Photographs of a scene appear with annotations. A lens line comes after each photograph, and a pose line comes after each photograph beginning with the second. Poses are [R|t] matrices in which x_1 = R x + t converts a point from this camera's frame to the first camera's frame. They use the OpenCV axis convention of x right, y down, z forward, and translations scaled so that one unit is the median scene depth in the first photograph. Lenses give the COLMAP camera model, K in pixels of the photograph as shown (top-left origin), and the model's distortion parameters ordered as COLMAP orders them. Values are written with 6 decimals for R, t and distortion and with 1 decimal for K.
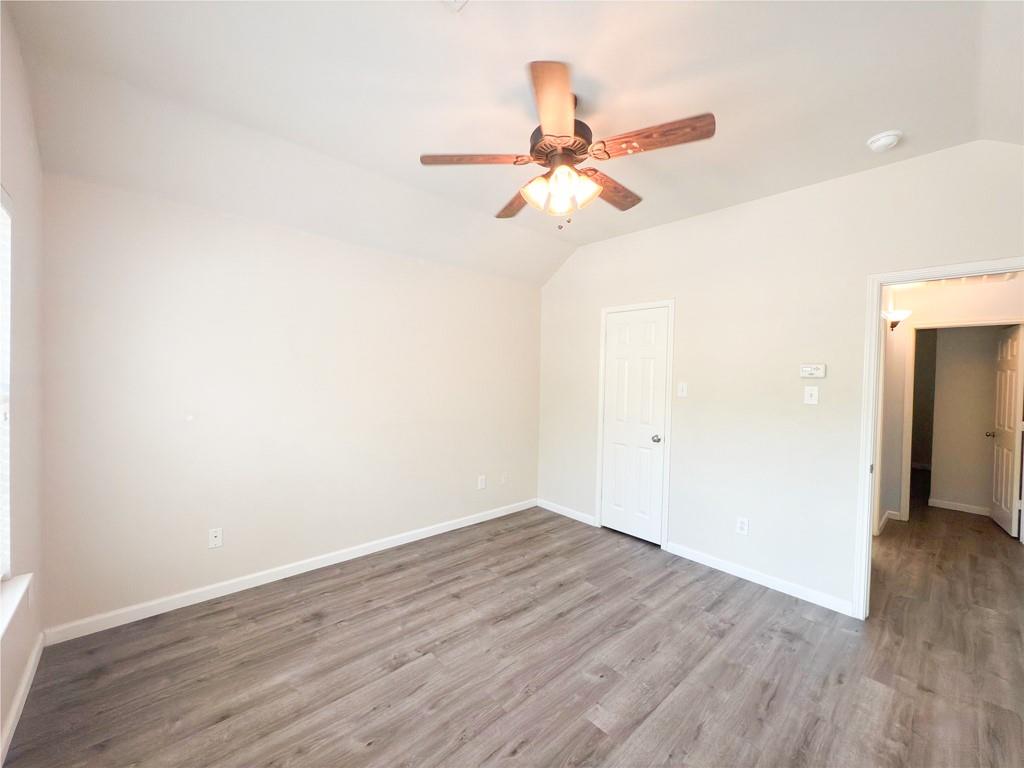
lens RADIAL K [[406.8, 0, 511.4], [0, 406.8, 383.5], [0, 0, 1]] dist [0.000666, 0.000251]
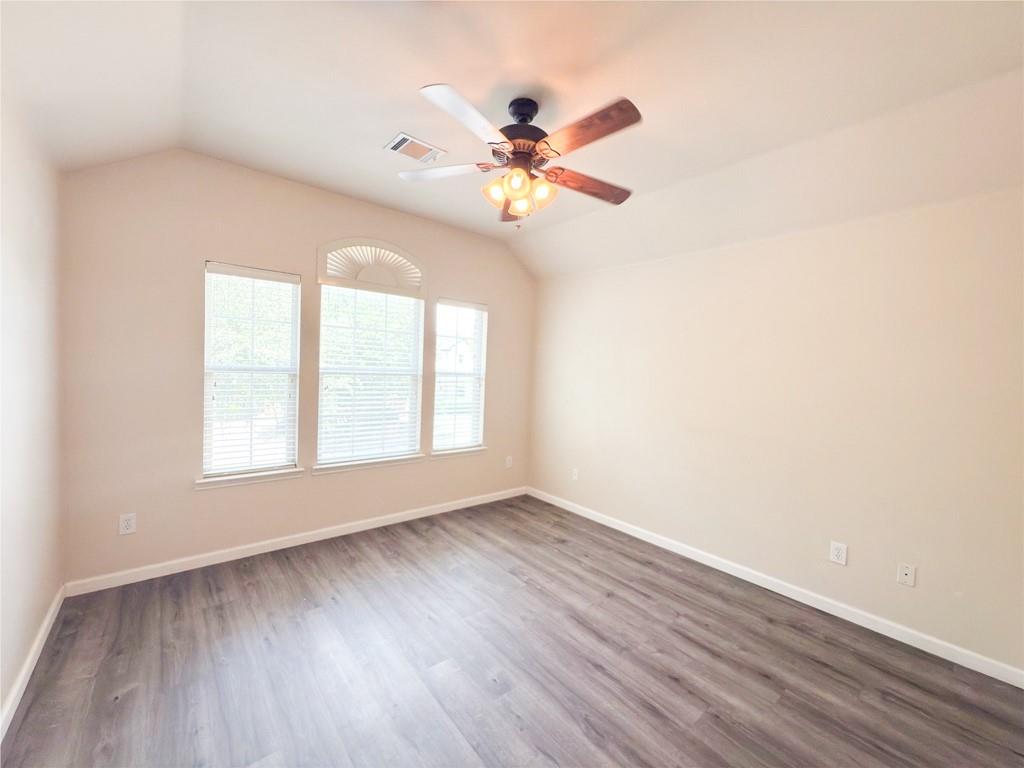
lens RADIAL K [[406.8, 0, 511.4], [0, 406.8, 383.5], [0, 0, 1]] dist [0.000666, 0.000251]
pose [[-0.041985, 0.017001, -0.998974, 0.851512], [-0.058883, 0.998075, 0.019461, -0.000459], [0.997382, 0.059640, -0.040903, 0.755985]]
